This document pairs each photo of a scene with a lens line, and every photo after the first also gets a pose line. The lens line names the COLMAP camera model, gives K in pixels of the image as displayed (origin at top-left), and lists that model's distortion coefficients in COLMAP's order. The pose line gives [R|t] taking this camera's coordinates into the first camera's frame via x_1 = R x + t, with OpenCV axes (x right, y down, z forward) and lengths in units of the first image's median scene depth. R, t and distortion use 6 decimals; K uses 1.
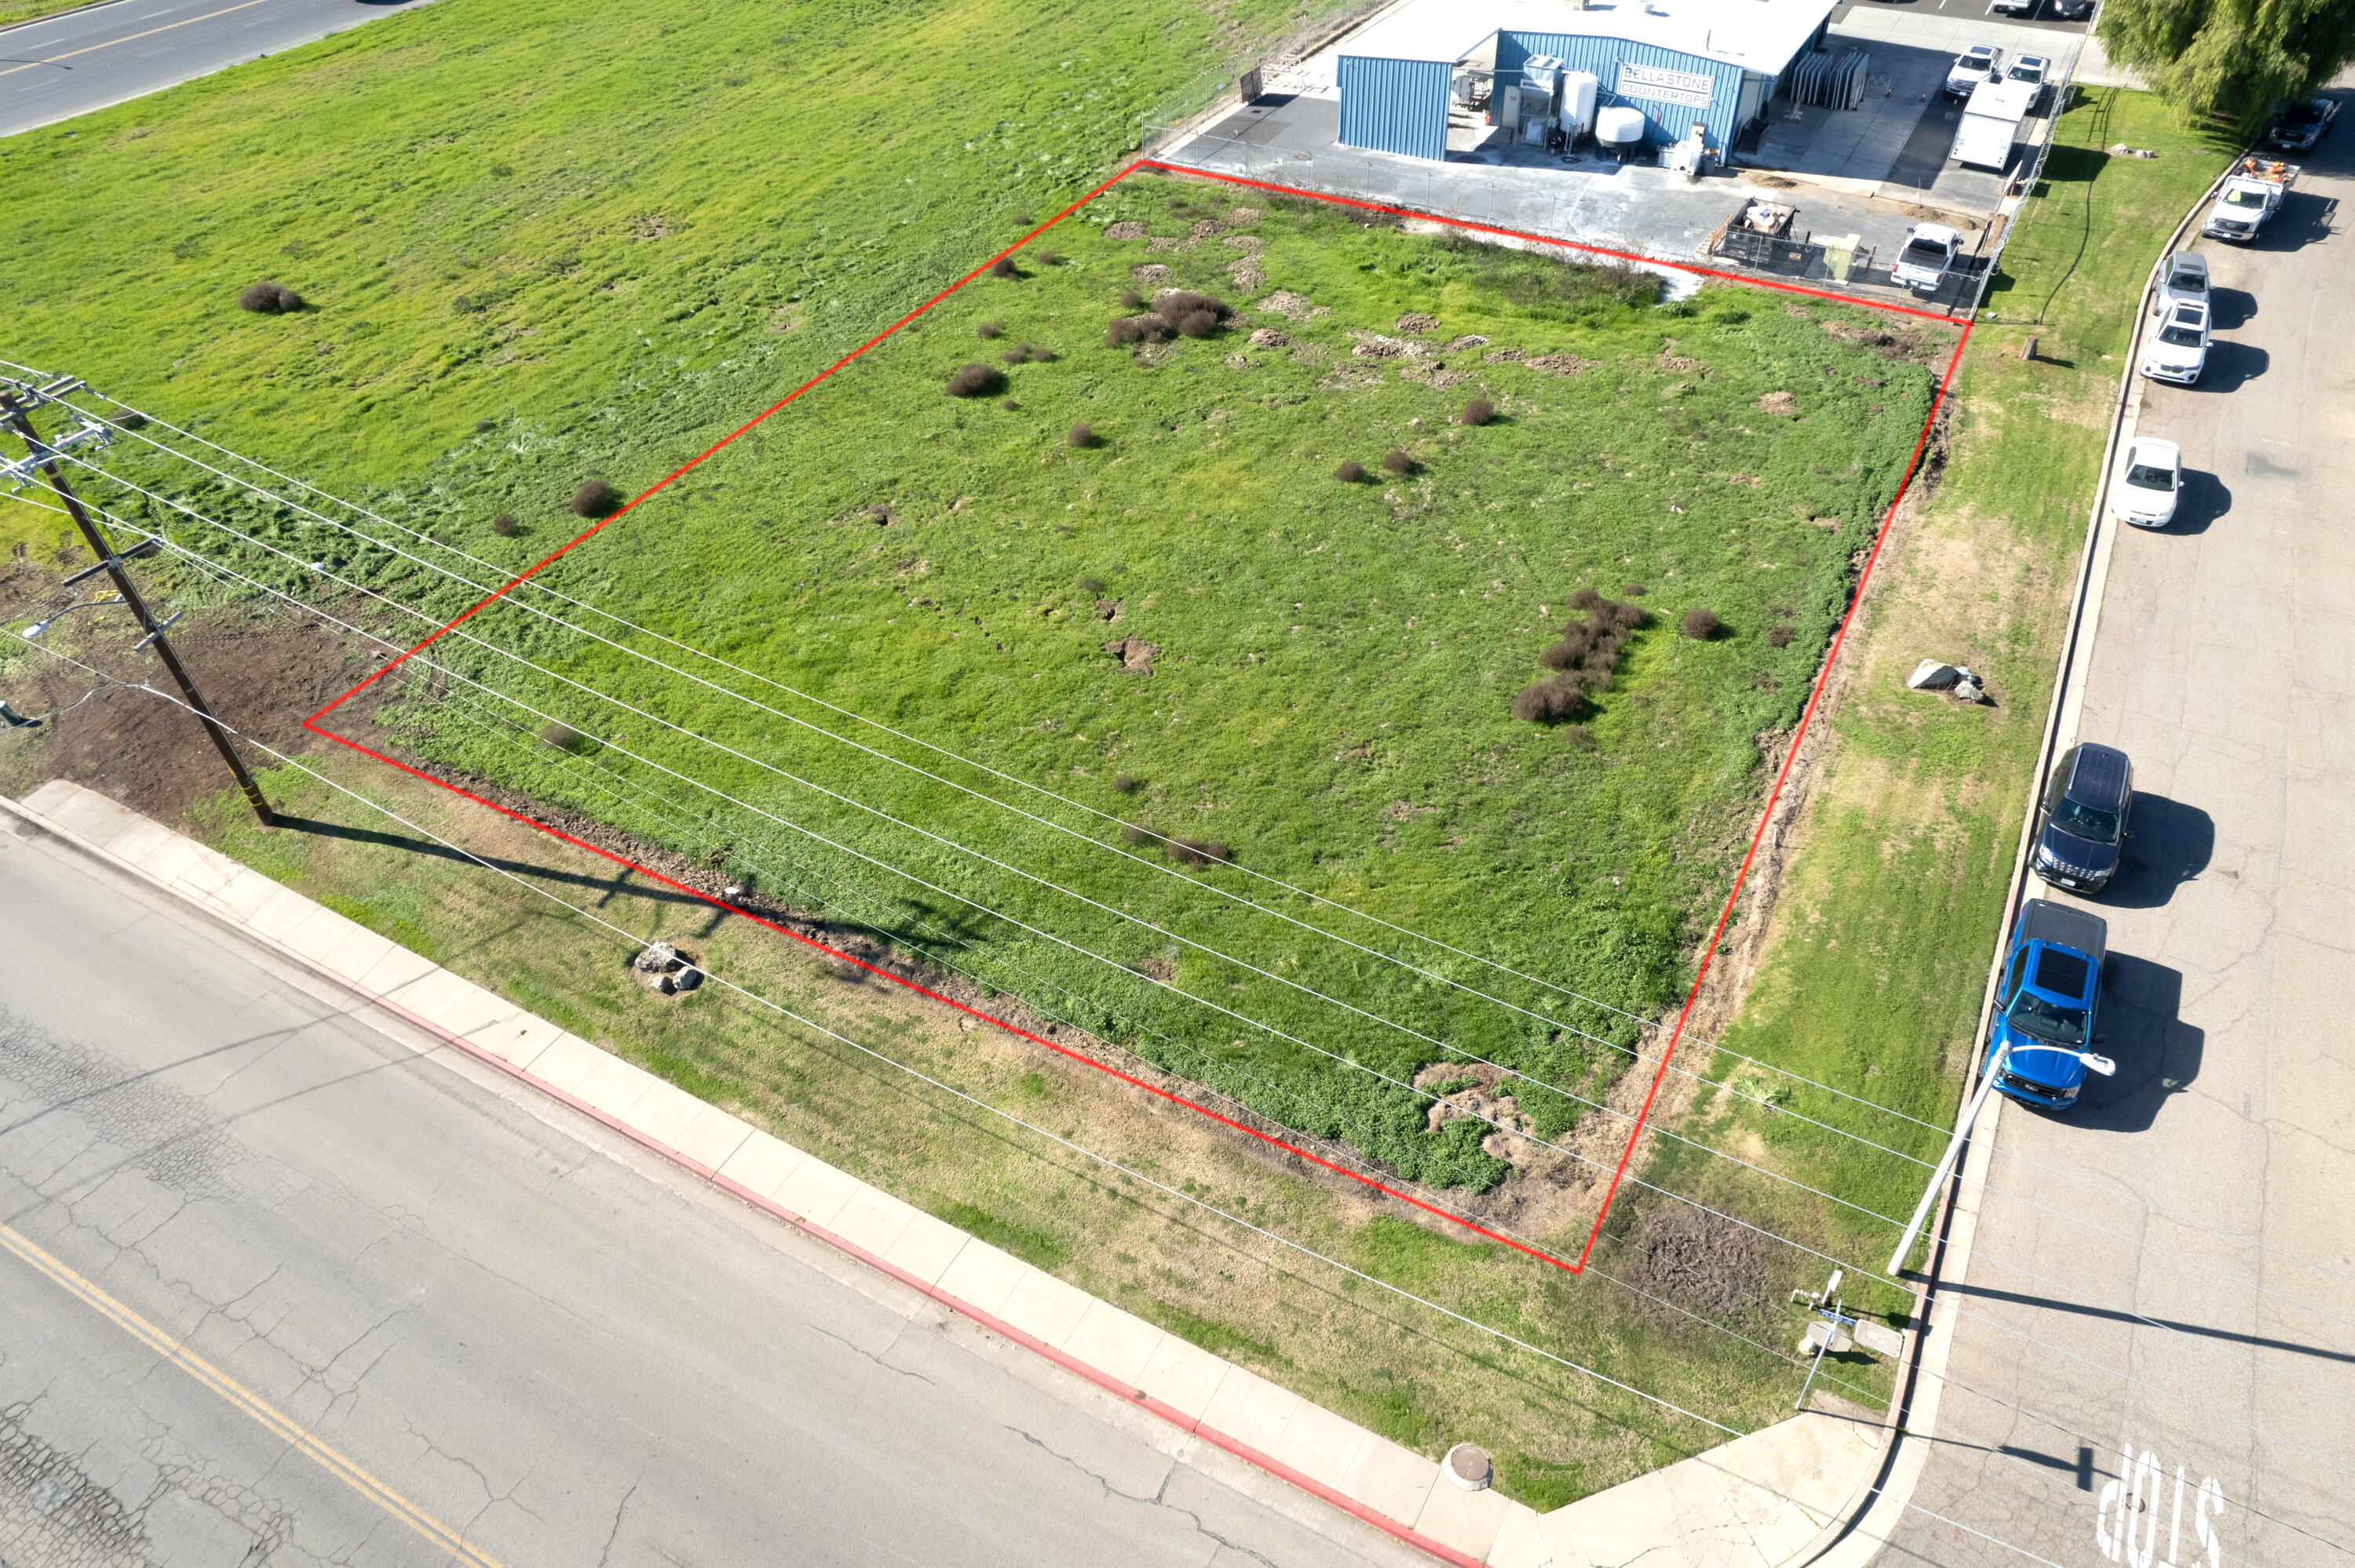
lens RADIAL K [[1602.7, 0, 1192.5], [0, 1602.7, 787.6], [0, 0, 1]] dist [-0.076010, 0.065584]
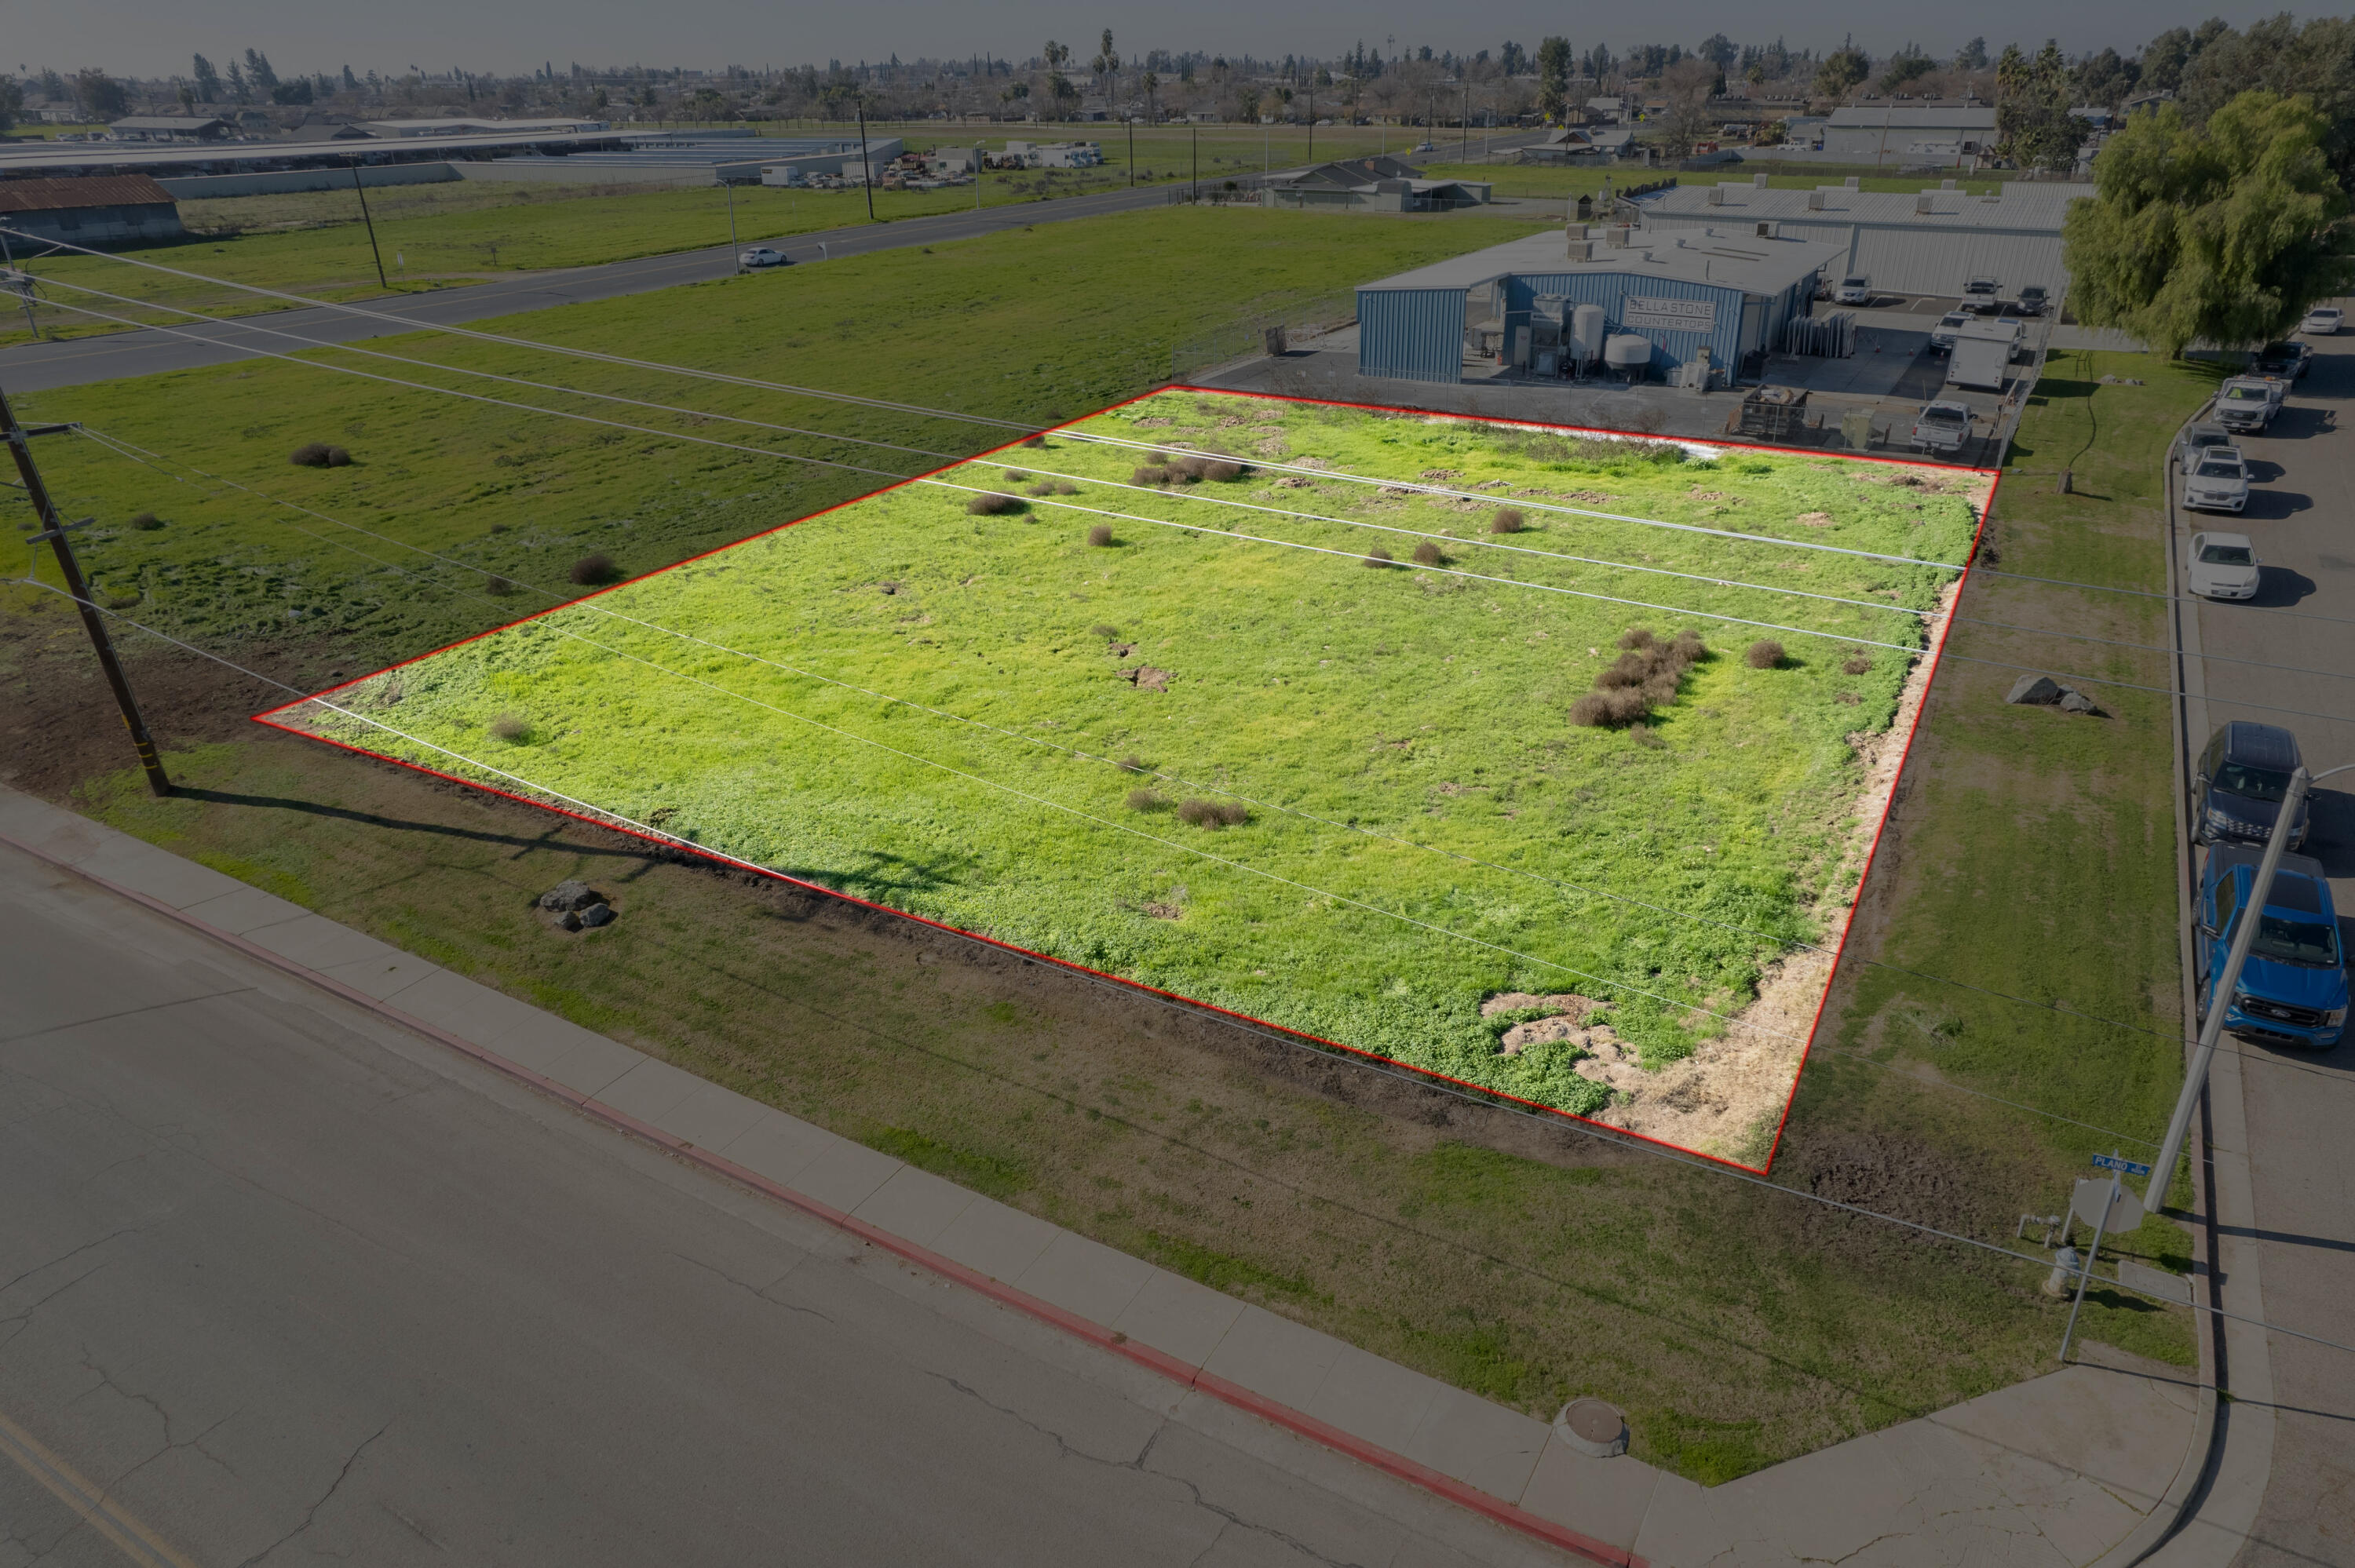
lens RADIAL K [[1514.7, 0, 1190.6], [0, 1514.7, 782.8], [0, 0, 1]] dist [-0.081173, 0.075383]
pose [[0.999727, 0.010961, -0.020630, 0.007493], [-0.016117, 0.962883, -0.269439, 0.237015], [0.016910, 0.269698, 0.962797, 0.211048]]
